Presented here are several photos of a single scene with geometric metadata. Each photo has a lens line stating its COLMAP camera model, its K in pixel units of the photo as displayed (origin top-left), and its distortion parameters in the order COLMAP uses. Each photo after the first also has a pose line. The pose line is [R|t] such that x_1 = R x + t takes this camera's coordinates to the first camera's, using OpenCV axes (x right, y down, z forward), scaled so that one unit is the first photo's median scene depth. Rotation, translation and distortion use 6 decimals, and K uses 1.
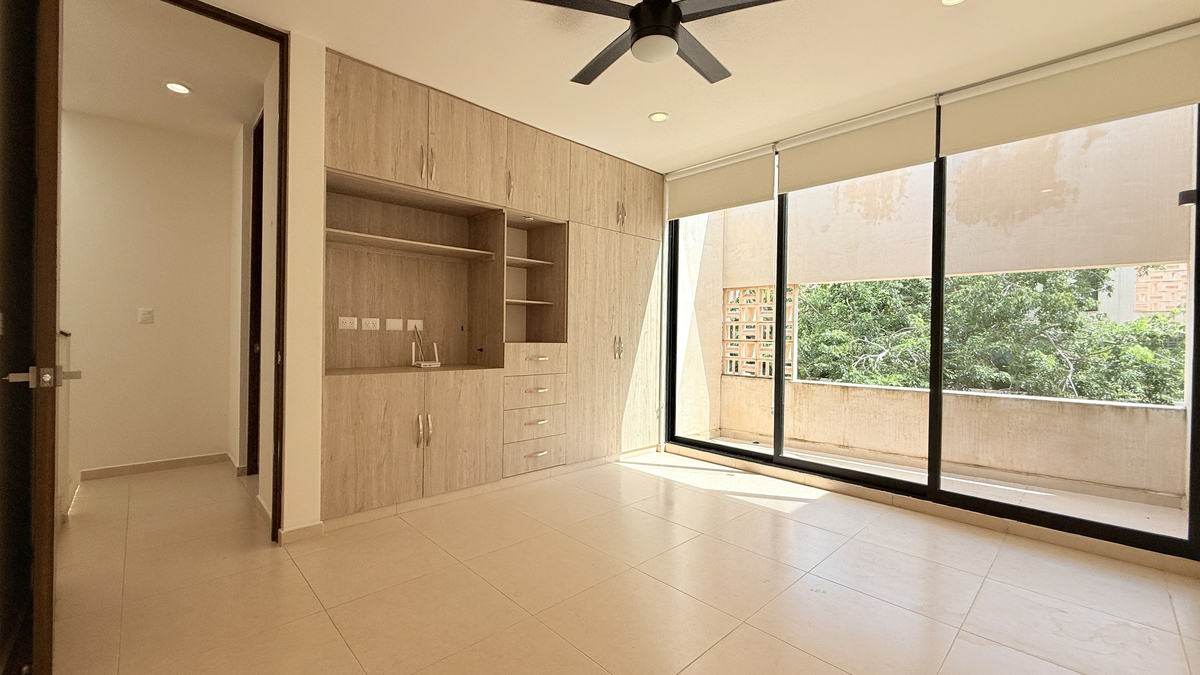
lens RADIAL K [[479.1, 0, 598.8], [0, 479.1, 336.6], [0, 0, 1]] dist [-0.003375, 0.000899]
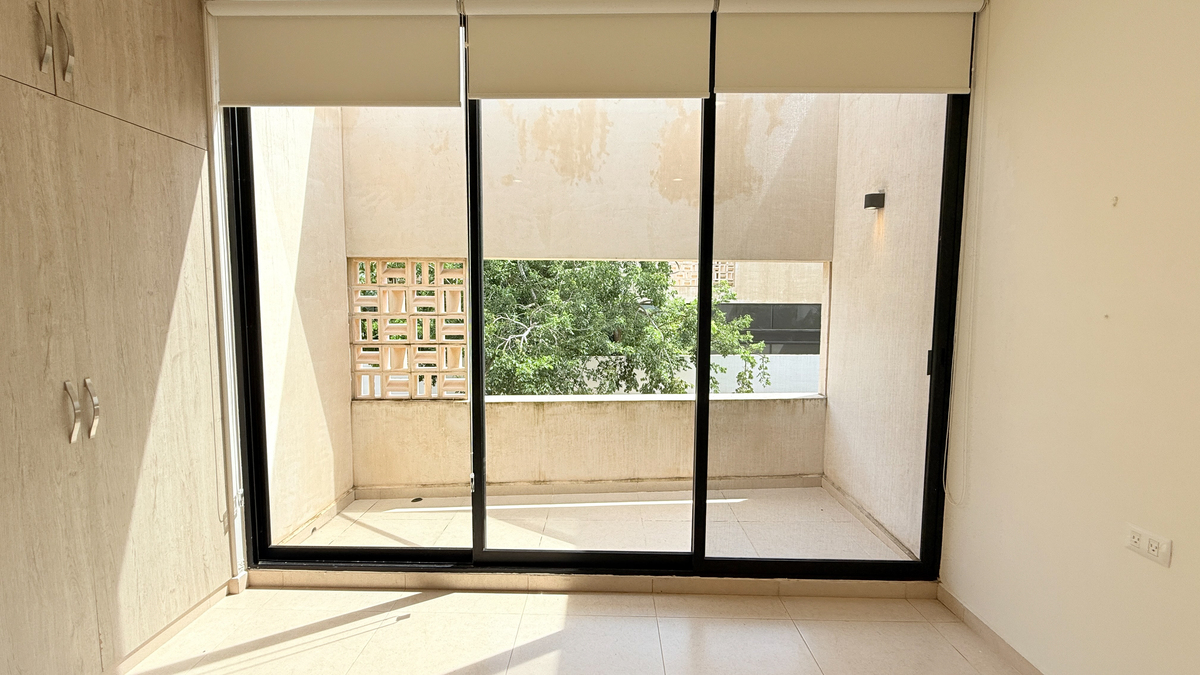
lens RADIAL K [[479.1, 0, 598.2], [0, 479.1, 336.6], [0, 0, 1]] dist [-0.003375, 0.000899]
pose [[0.704016, -0.067495, 0.706970, 0.072735], [0.008717, 0.996220, 0.086430, -0.071367], [-0.710131, -0.054686, 0.701943, 0.493878]]
